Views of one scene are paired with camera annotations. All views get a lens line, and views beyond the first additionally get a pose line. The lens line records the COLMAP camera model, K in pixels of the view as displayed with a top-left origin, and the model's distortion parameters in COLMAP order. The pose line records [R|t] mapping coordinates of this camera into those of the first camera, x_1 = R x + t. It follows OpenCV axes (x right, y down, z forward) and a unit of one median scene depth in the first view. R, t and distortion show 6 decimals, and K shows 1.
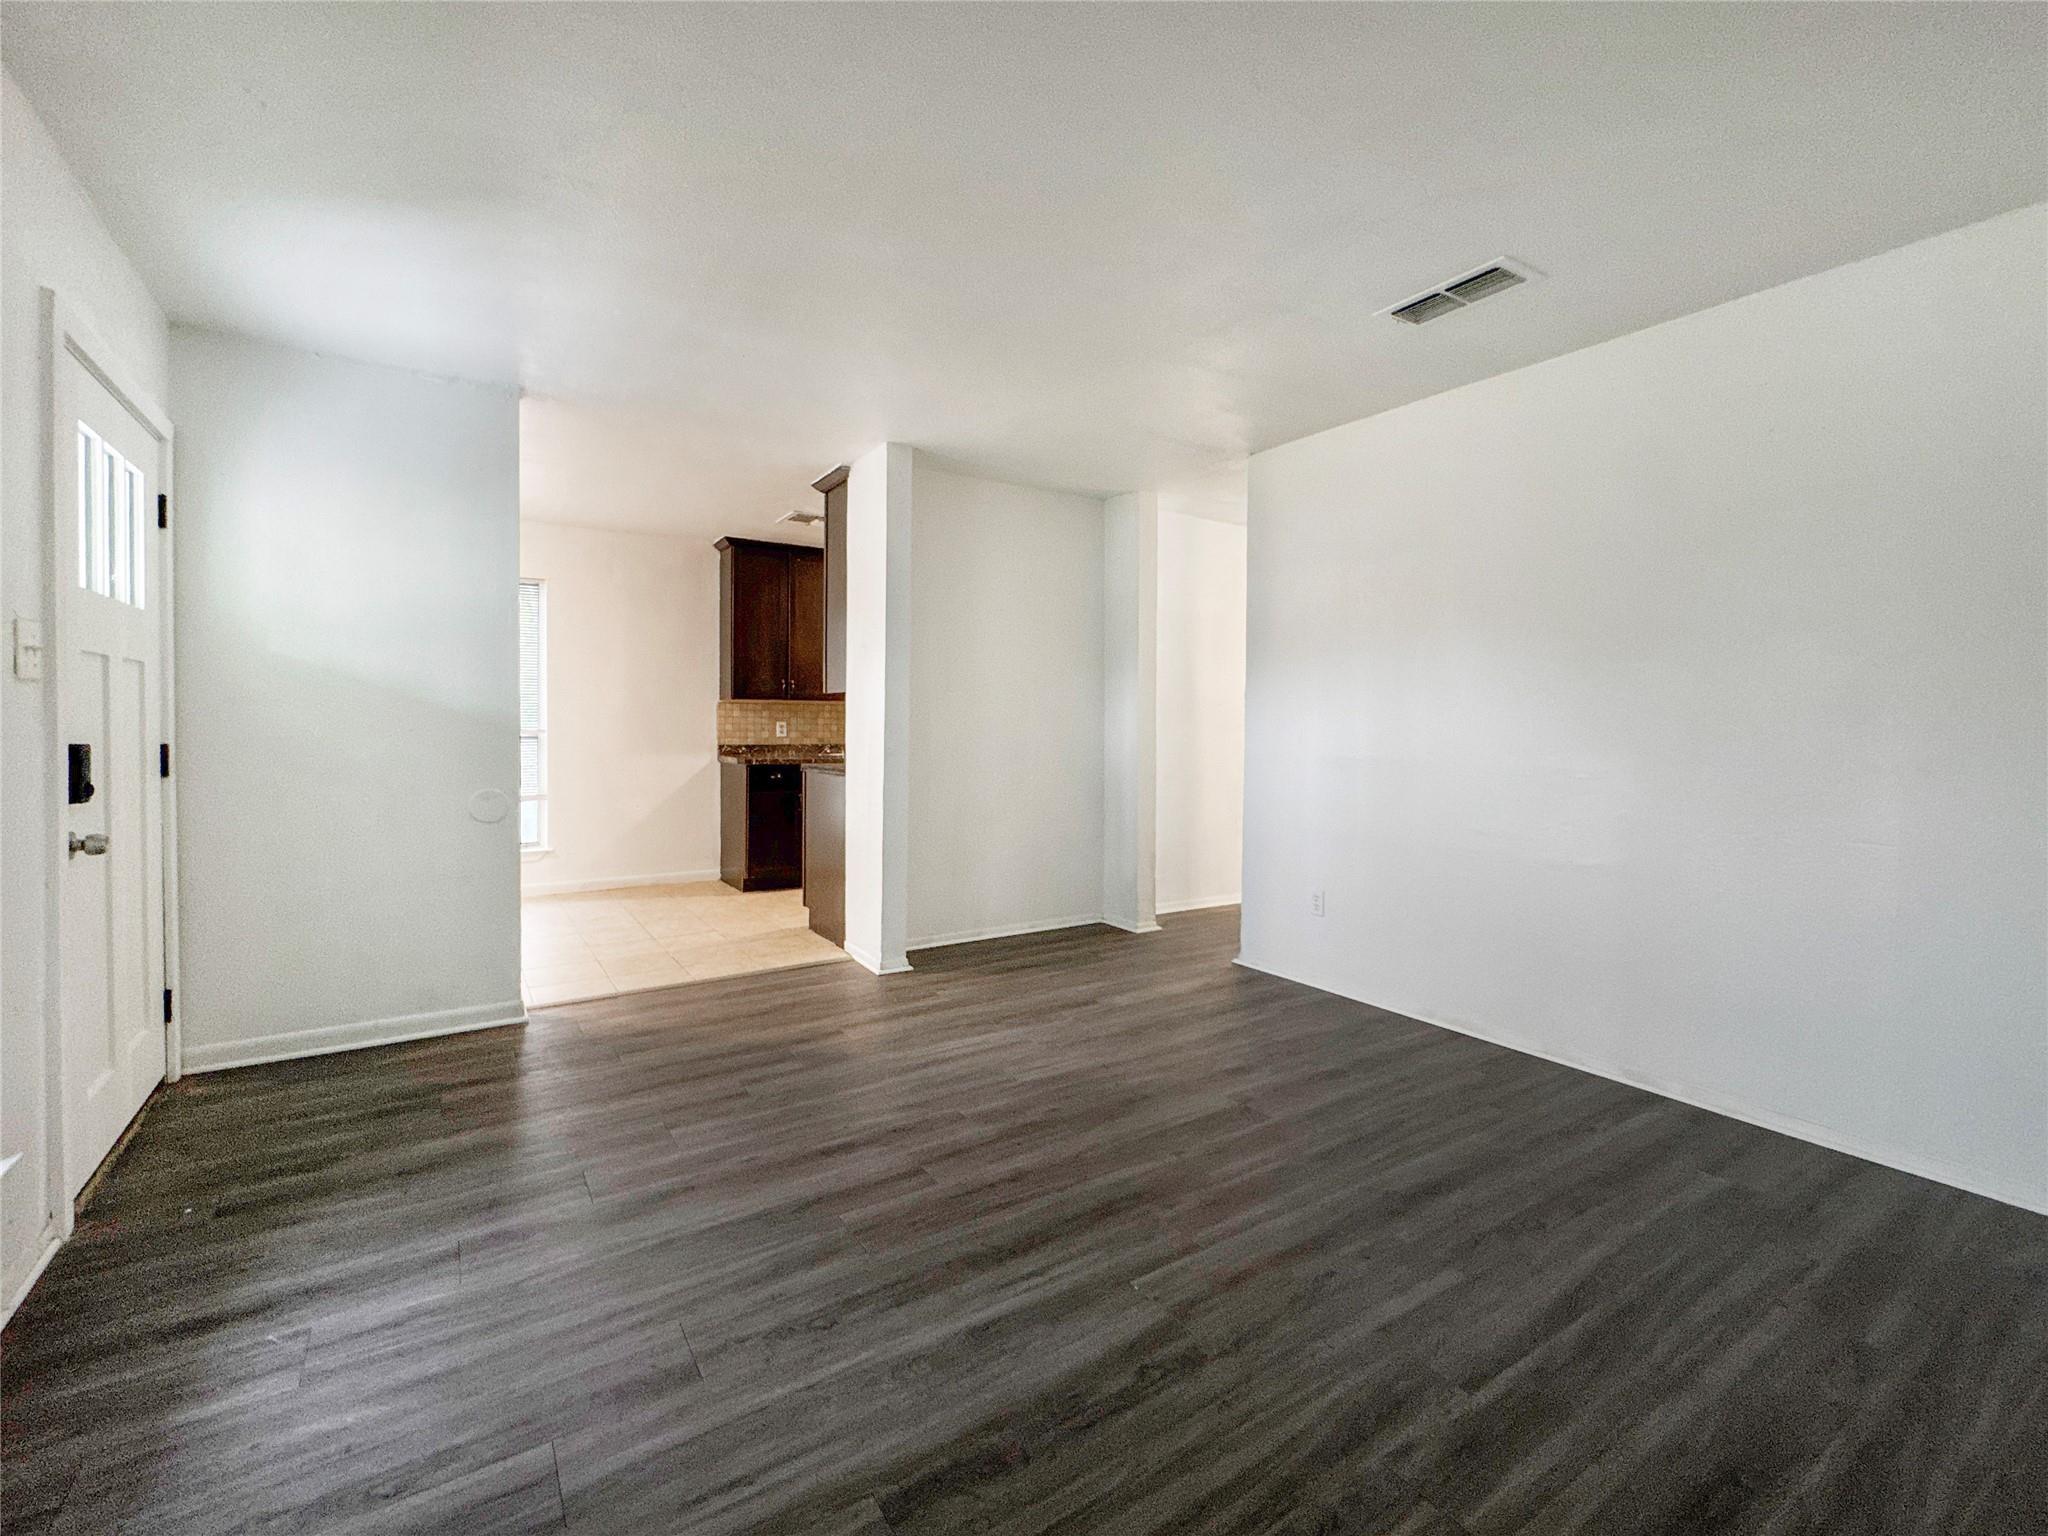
lens RADIAL K [[908.5, 0, 1021.4], [0, 908.5, 752.5], [0, 0, 1]] dist [-0.002692, -0.000554]
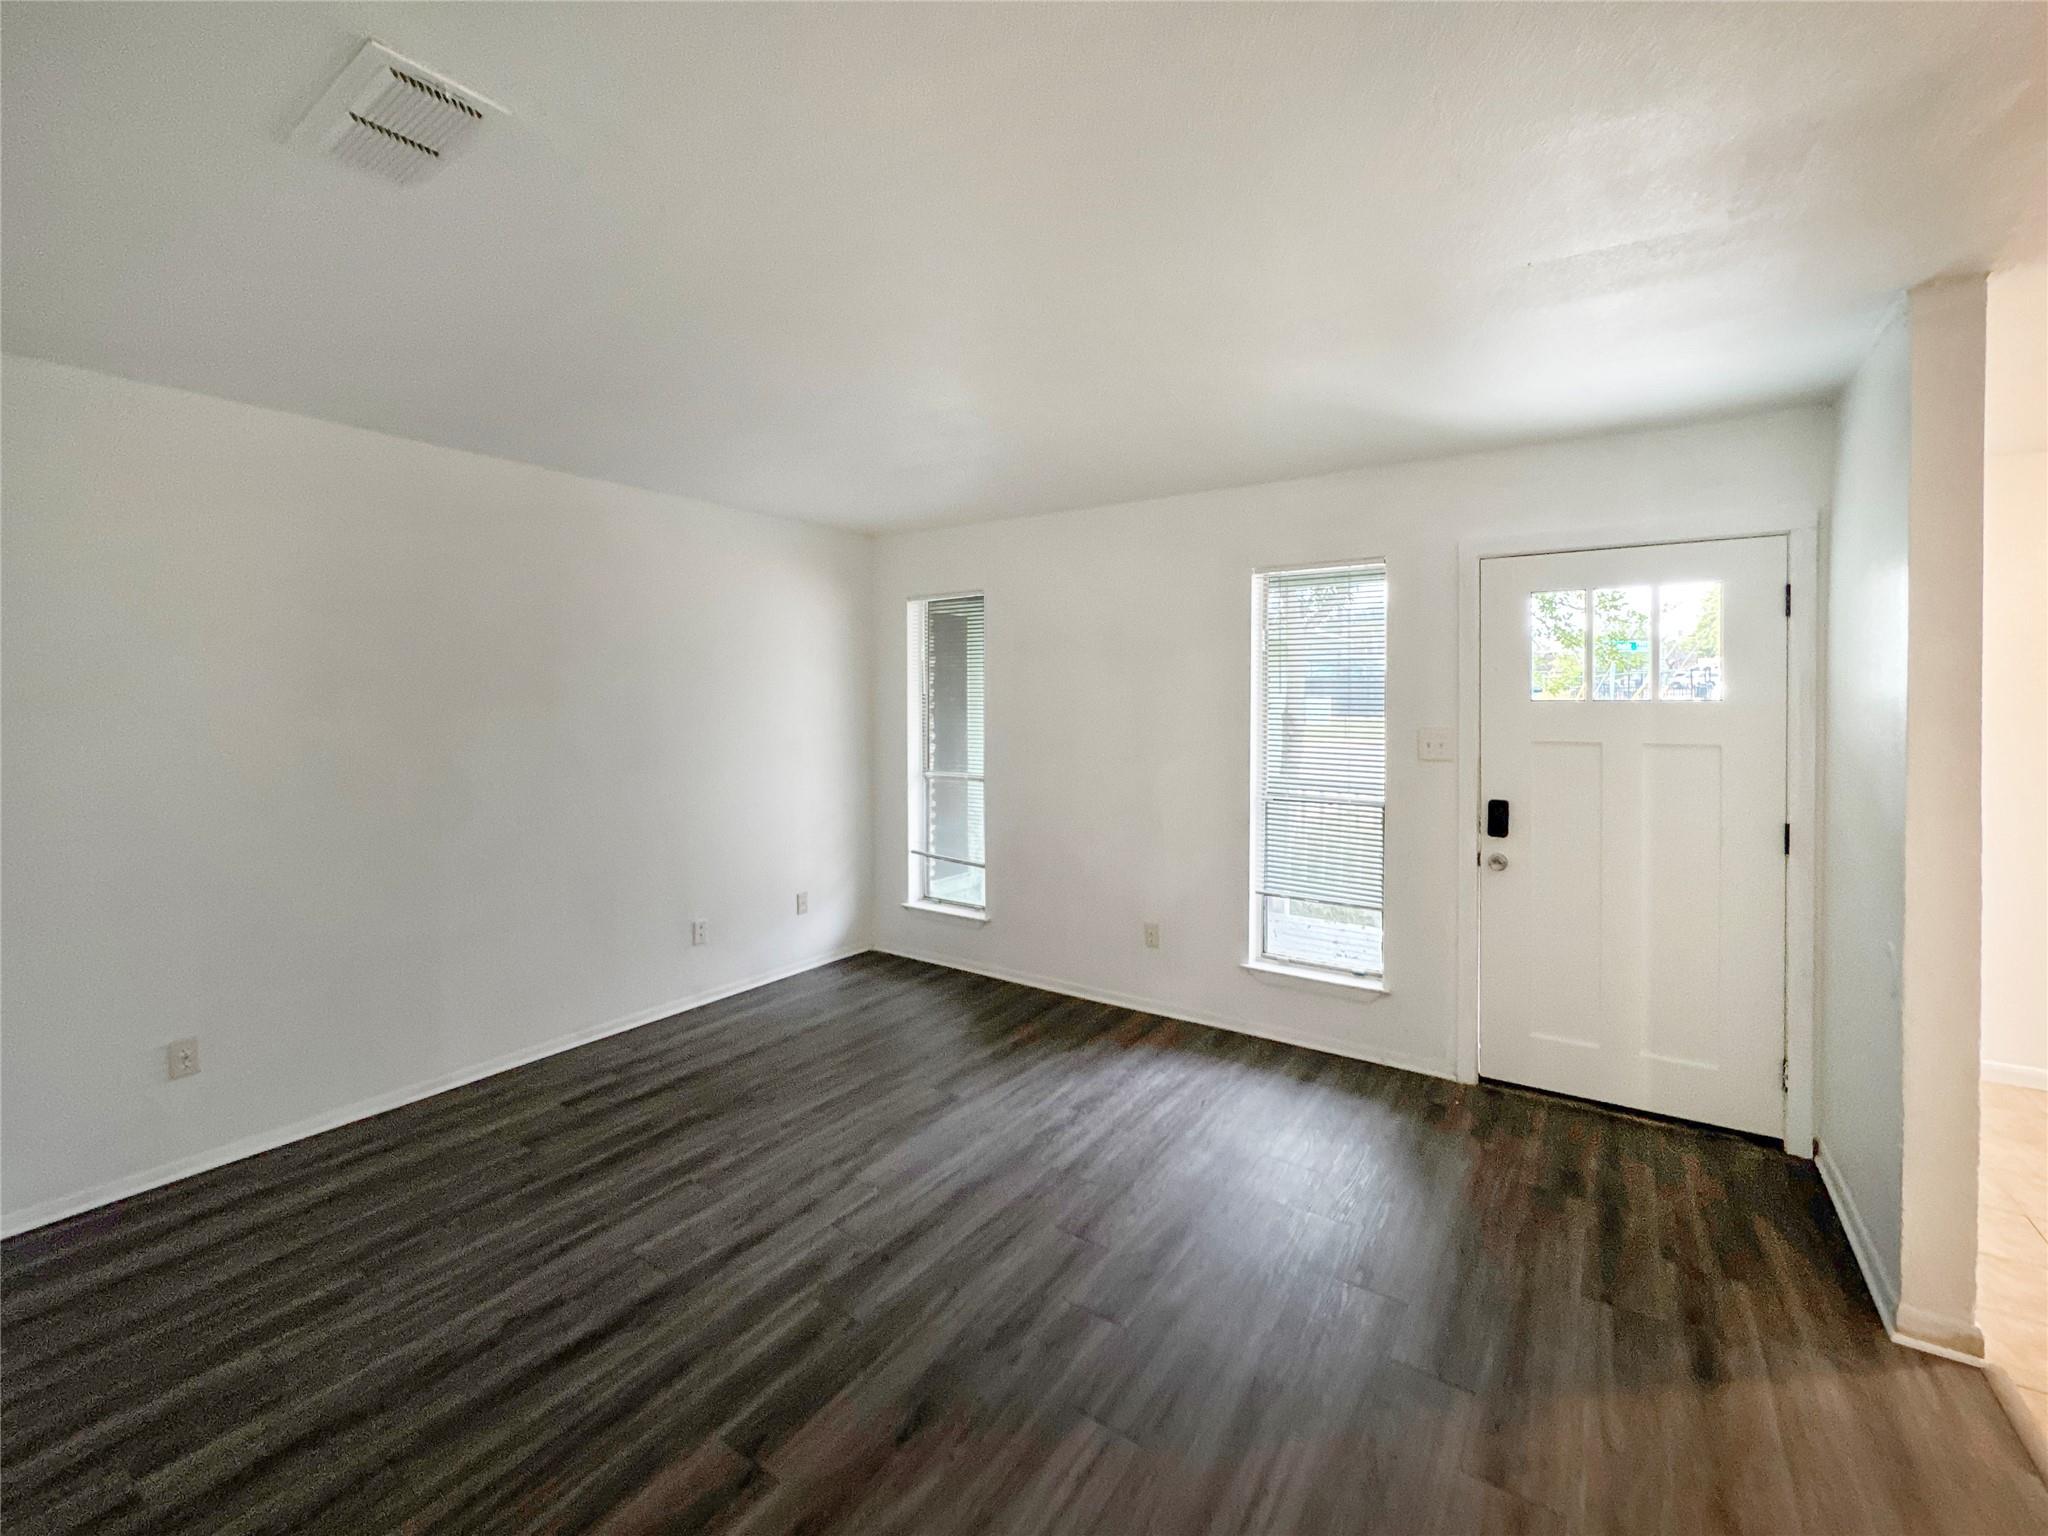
lens RADIAL K [[908.5, 0, 1023.2], [0, 908.5, 750.1], [0, 0, 1]] dist [-0.002692, -0.000554]
pose [[-0.933987, 0.030670, -0.355989, 0.422121], [0.005731, 0.997467, 0.070901, -0.259954], [0.357261, 0.064180, -0.931797, 2.518911]]
